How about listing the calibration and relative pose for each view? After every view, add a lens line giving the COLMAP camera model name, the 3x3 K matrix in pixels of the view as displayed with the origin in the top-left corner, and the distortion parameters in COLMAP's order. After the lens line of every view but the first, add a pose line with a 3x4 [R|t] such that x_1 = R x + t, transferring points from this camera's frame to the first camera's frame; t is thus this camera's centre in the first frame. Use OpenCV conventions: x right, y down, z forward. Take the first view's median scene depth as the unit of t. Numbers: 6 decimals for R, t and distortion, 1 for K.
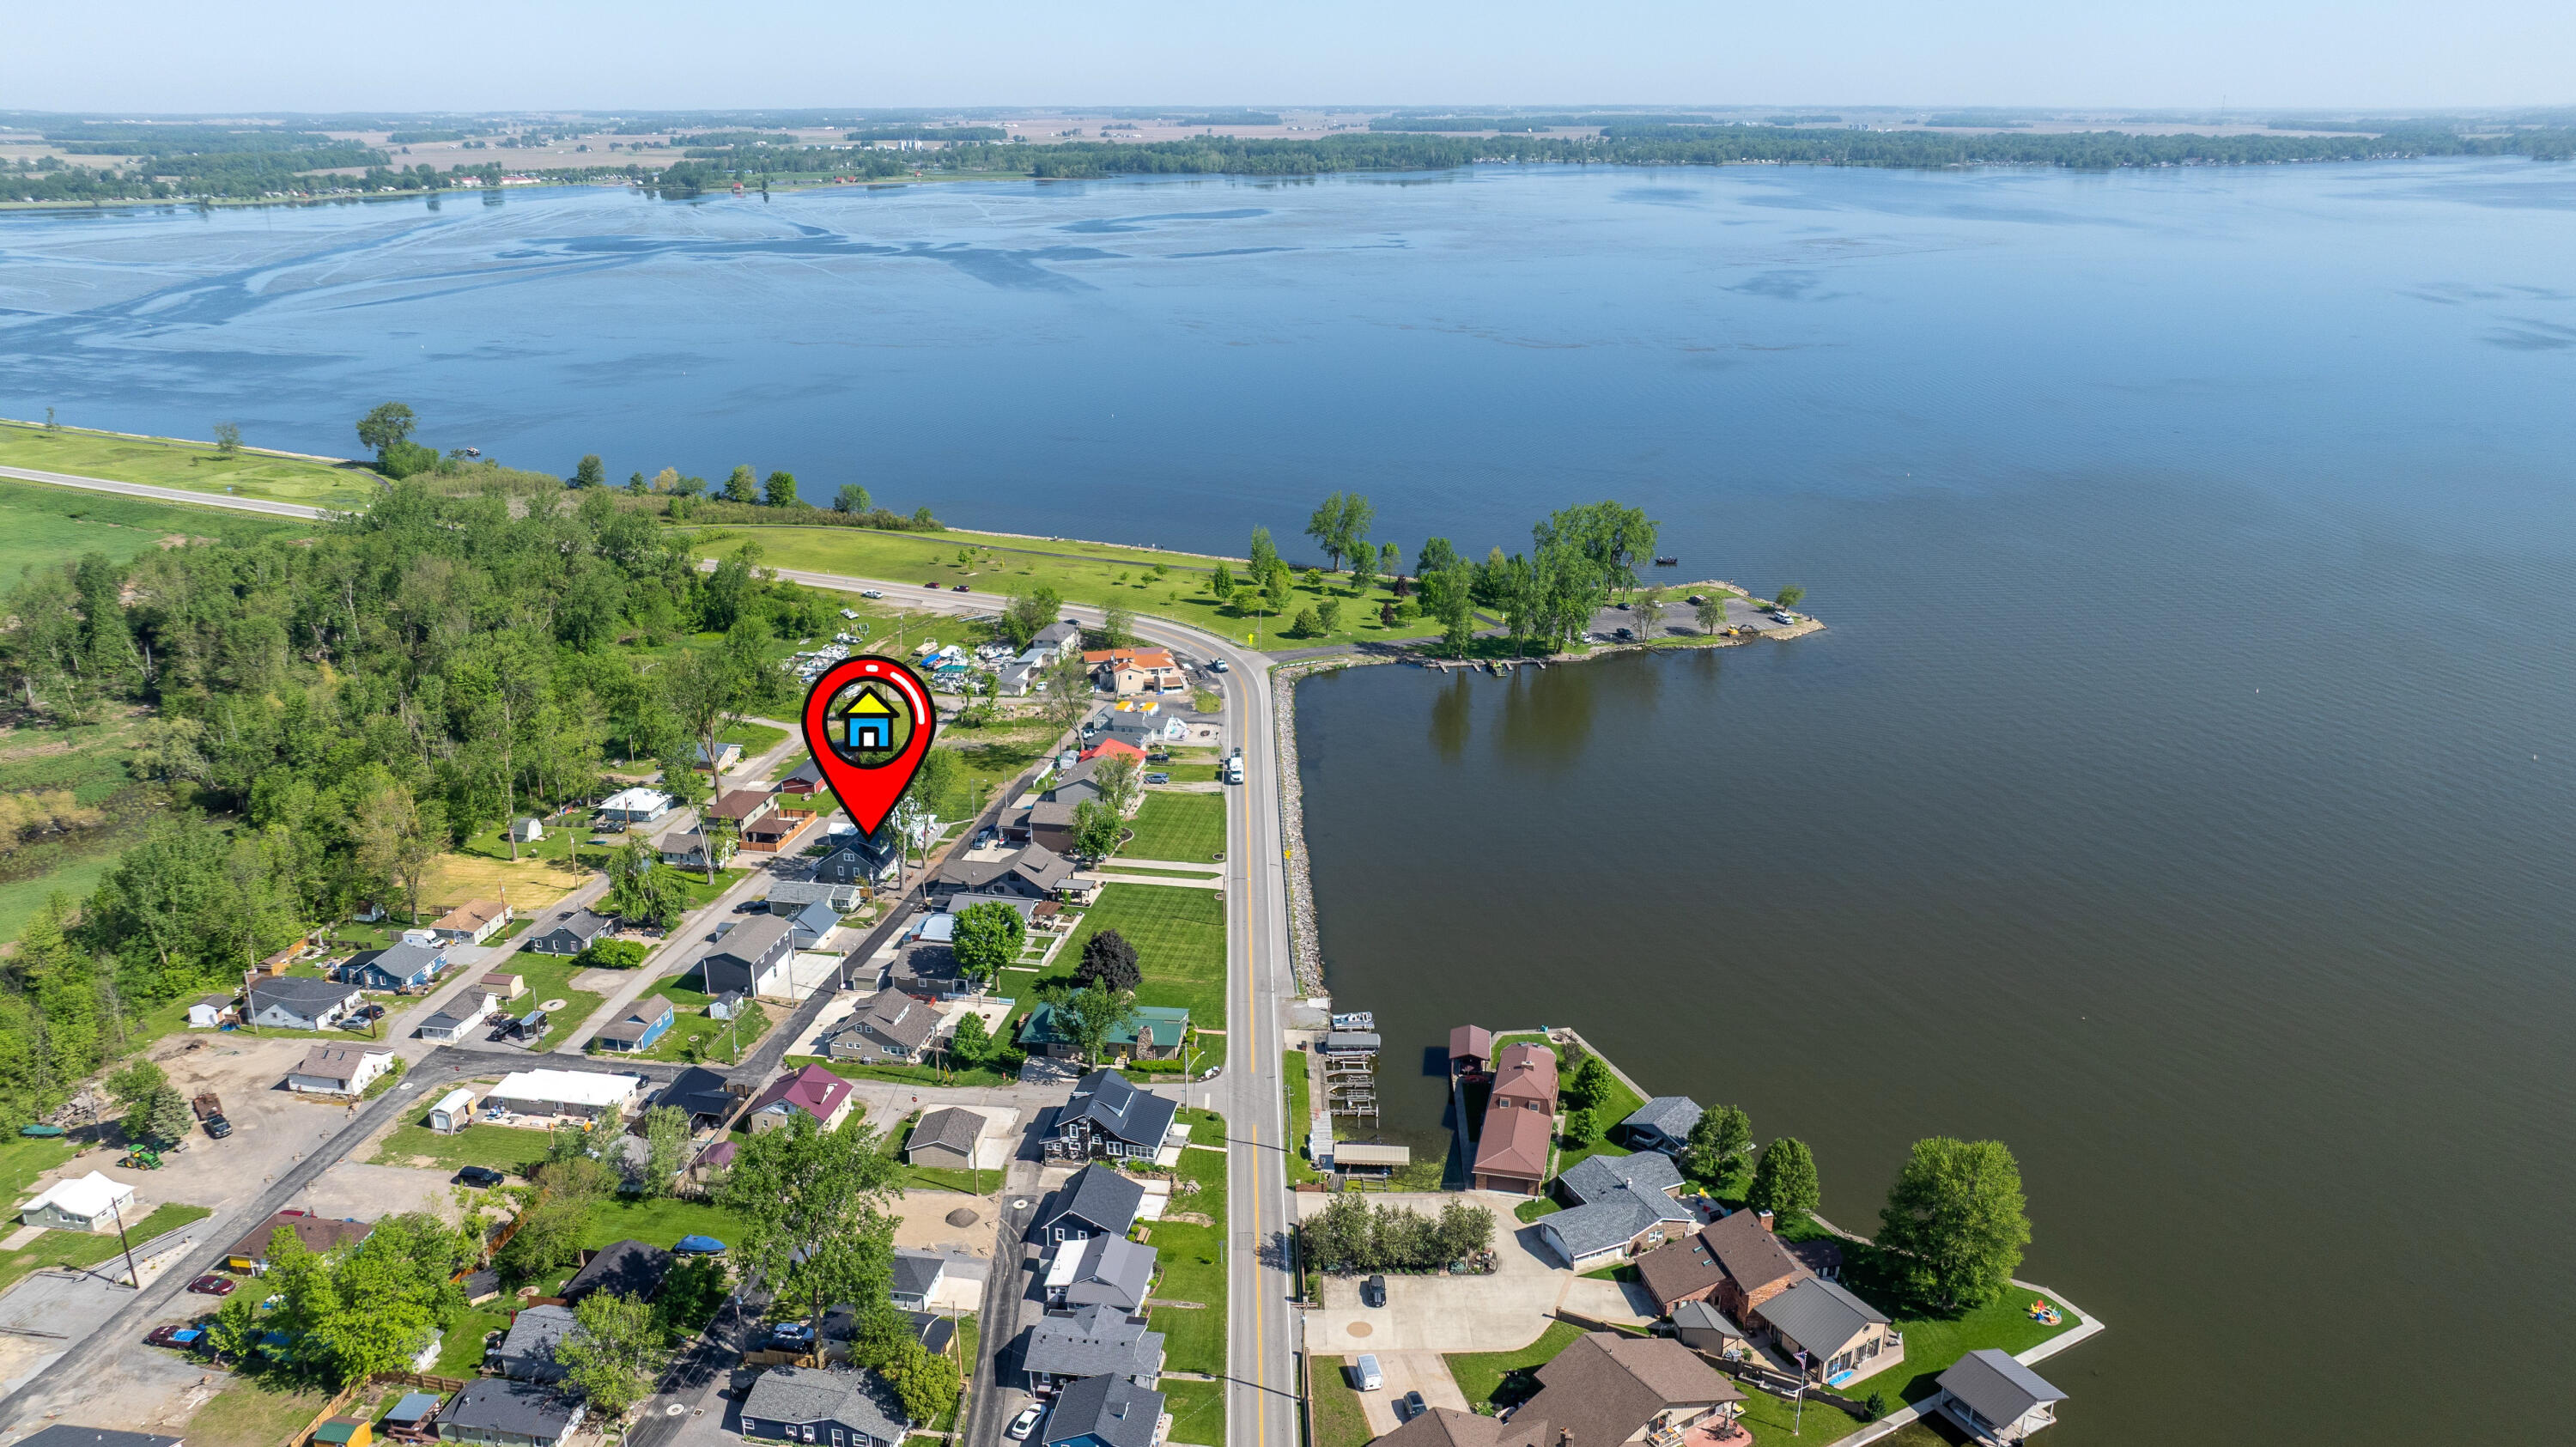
lens RADIAL K [[1808.4, 0, 1288.0], [0, 1808.4, 723.5], [0, 0, 1]] dist [-0.011865, -0.000932]
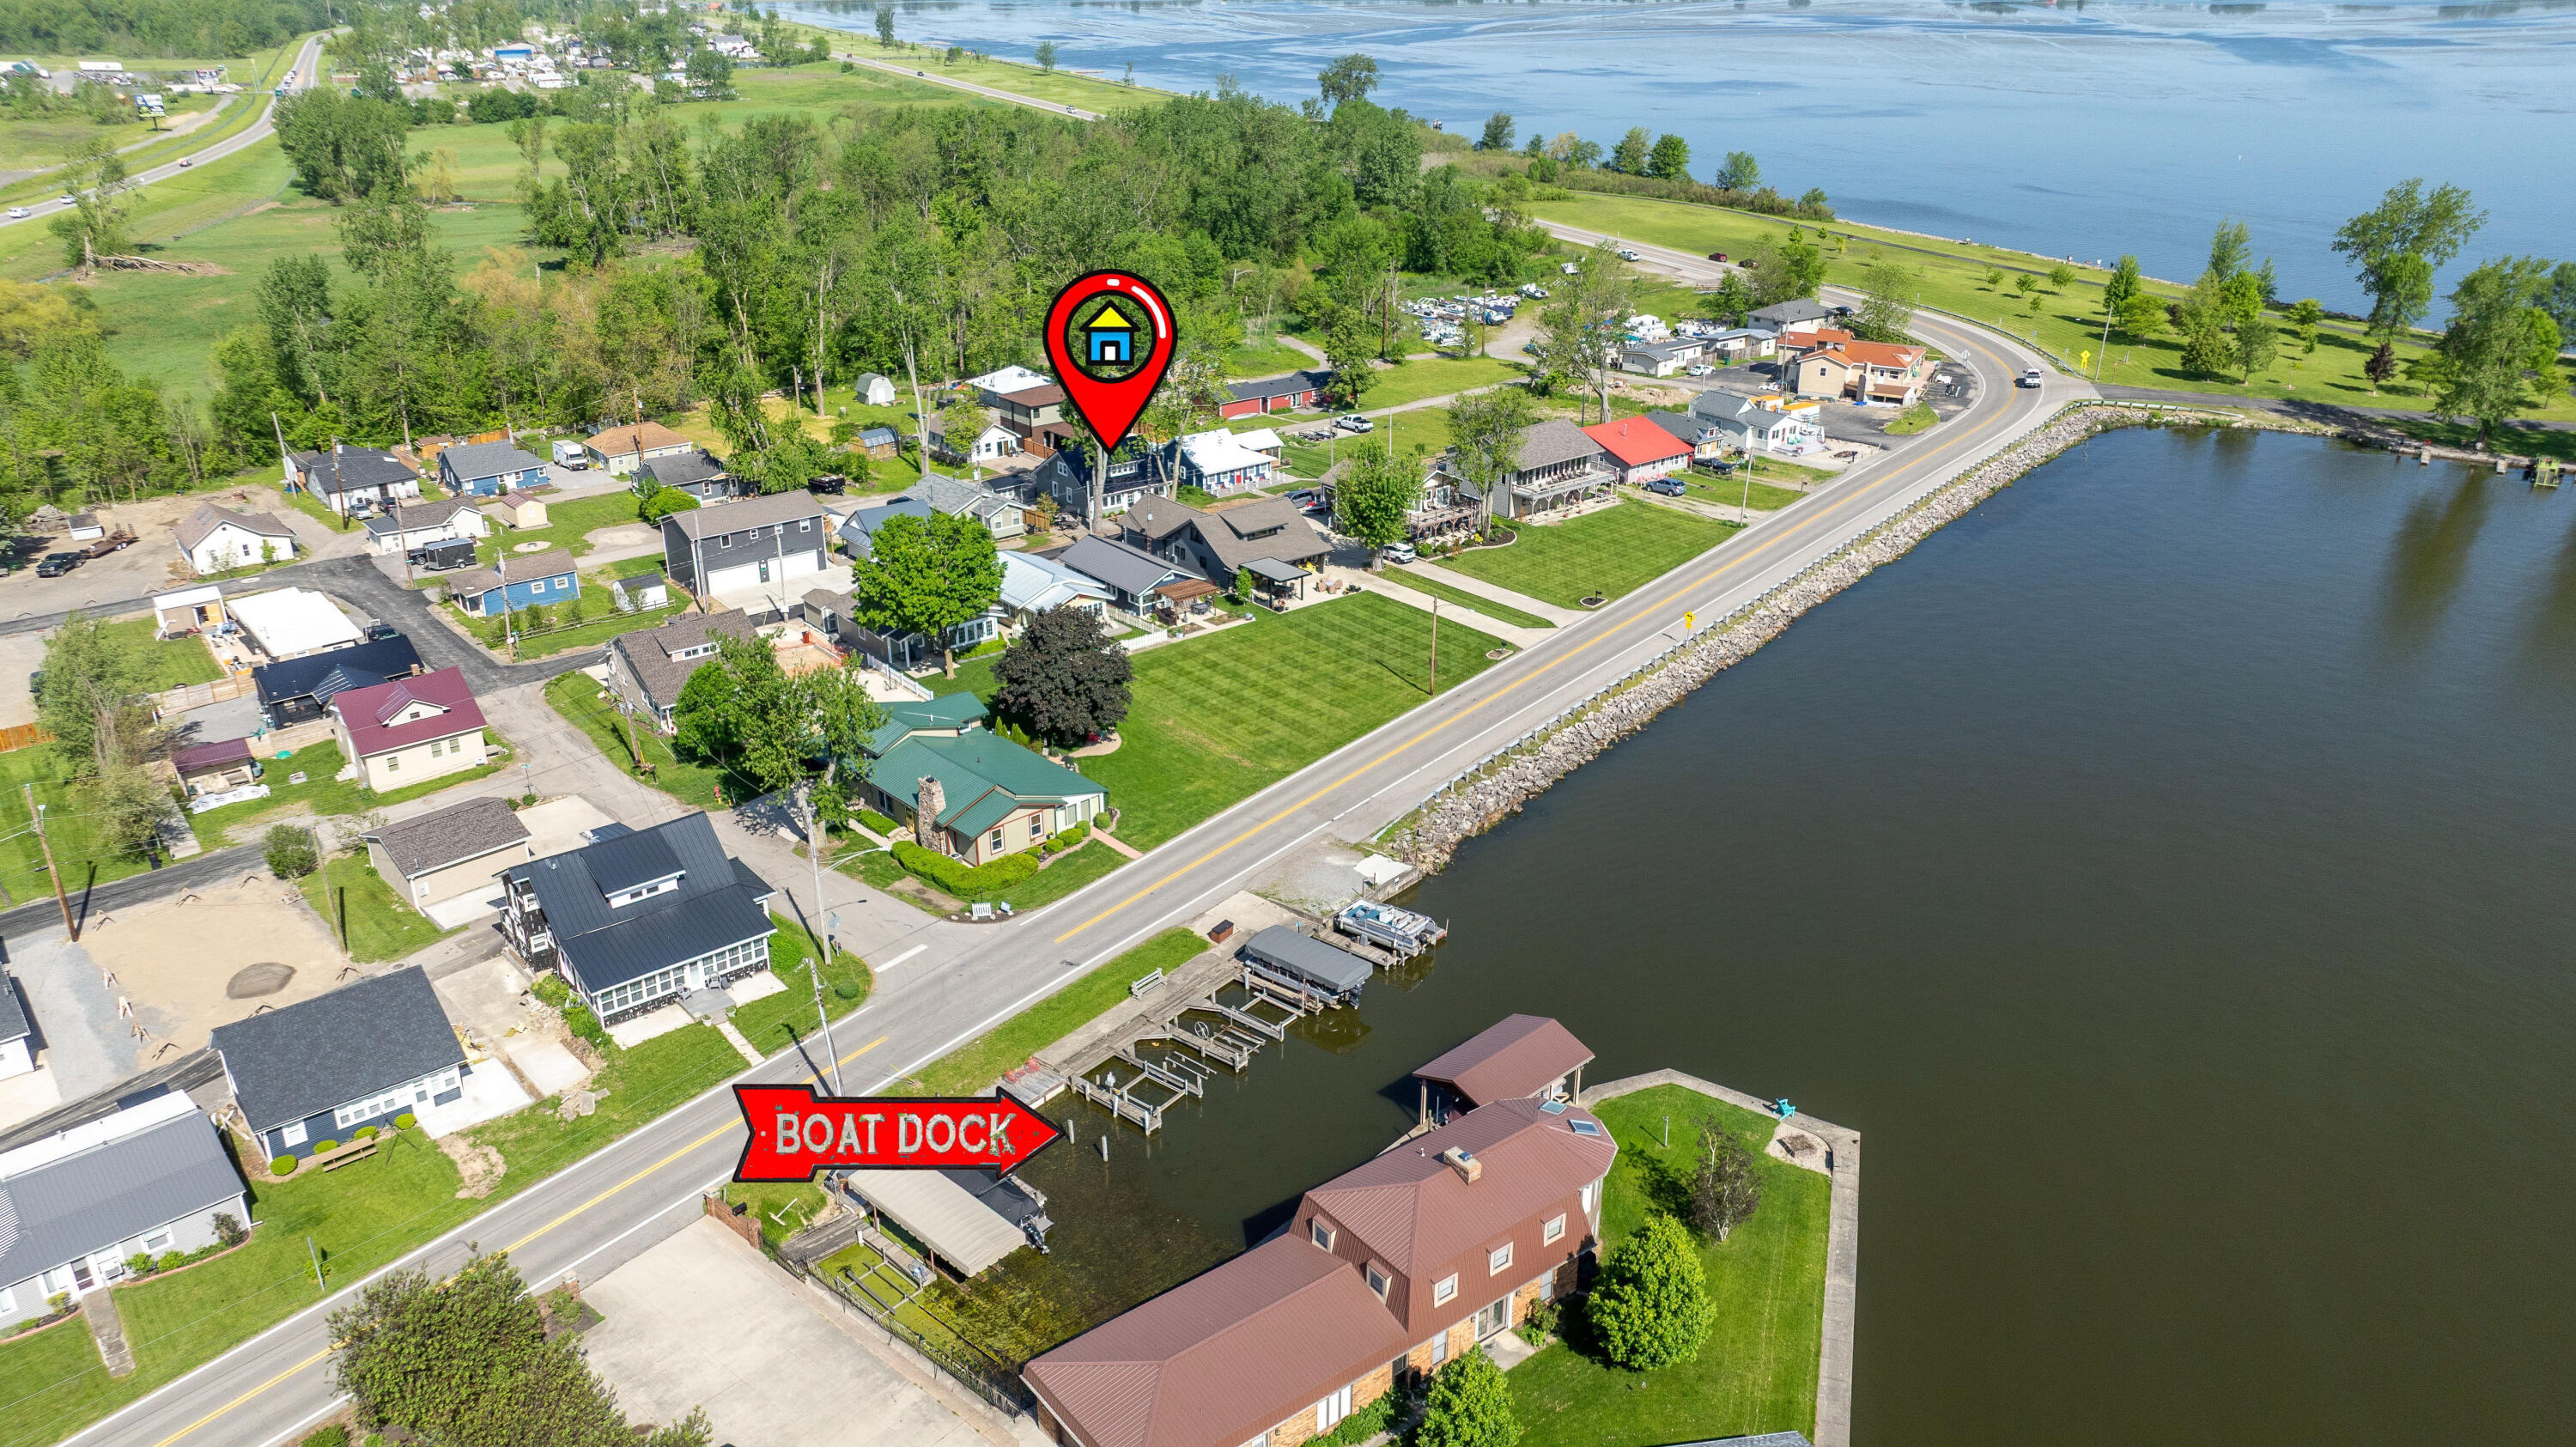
lens RADIAL K [[1808.4, 0, 1288.0], [0, 1808.4, 723.5], [0, 0, 1]] dist [-0.011865, -0.000932]
pose [[0.768760, 0.257460, -0.585425, 0.157240], [-0.210008, 0.966254, 0.149167, 0.034993], [0.604074, 0.008270, 0.796885, 0.387632]]
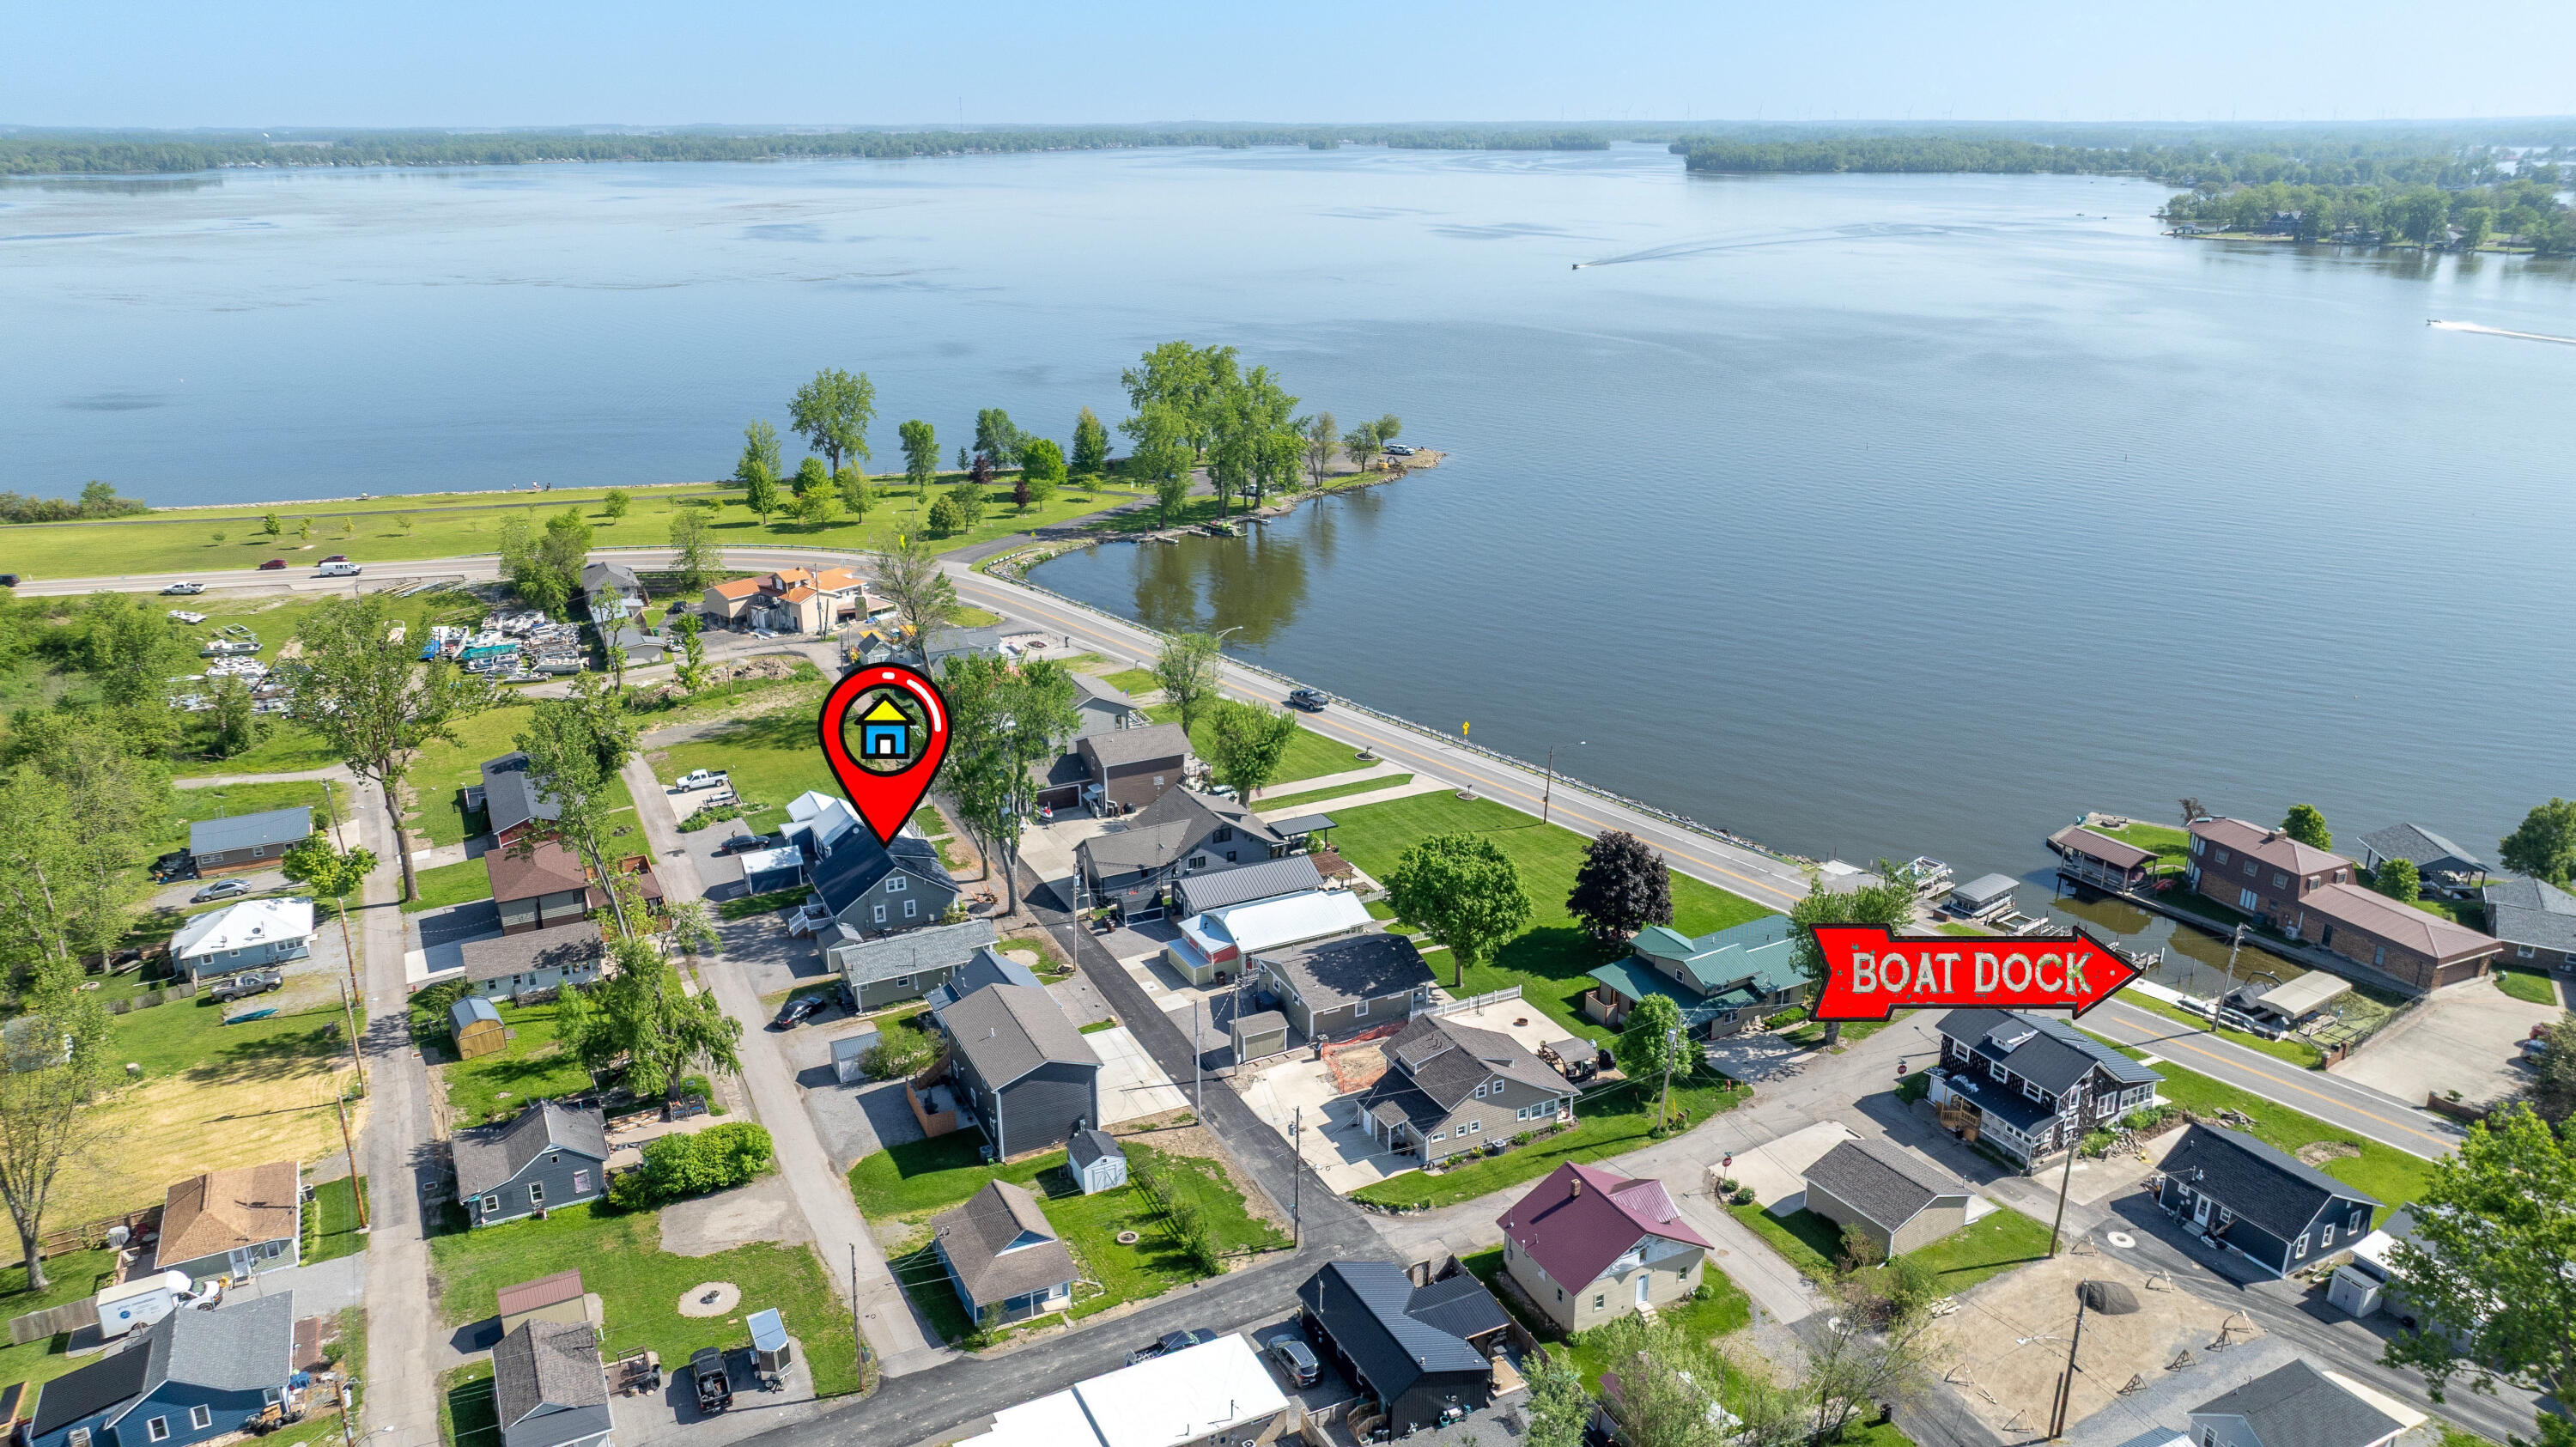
lens RADIAL K [[1808.4, 0, 1288.0], [0, 1808.4, 723.5], [0, 0, 1]] dist [-0.011865, -0.000932]
pose [[0.795053, -0.192660, 0.575129, -0.329861], [0.197773, 0.978734, 0.054462, 0.013977], [-0.573391, 0.070445, 0.816248, 0.347607]]
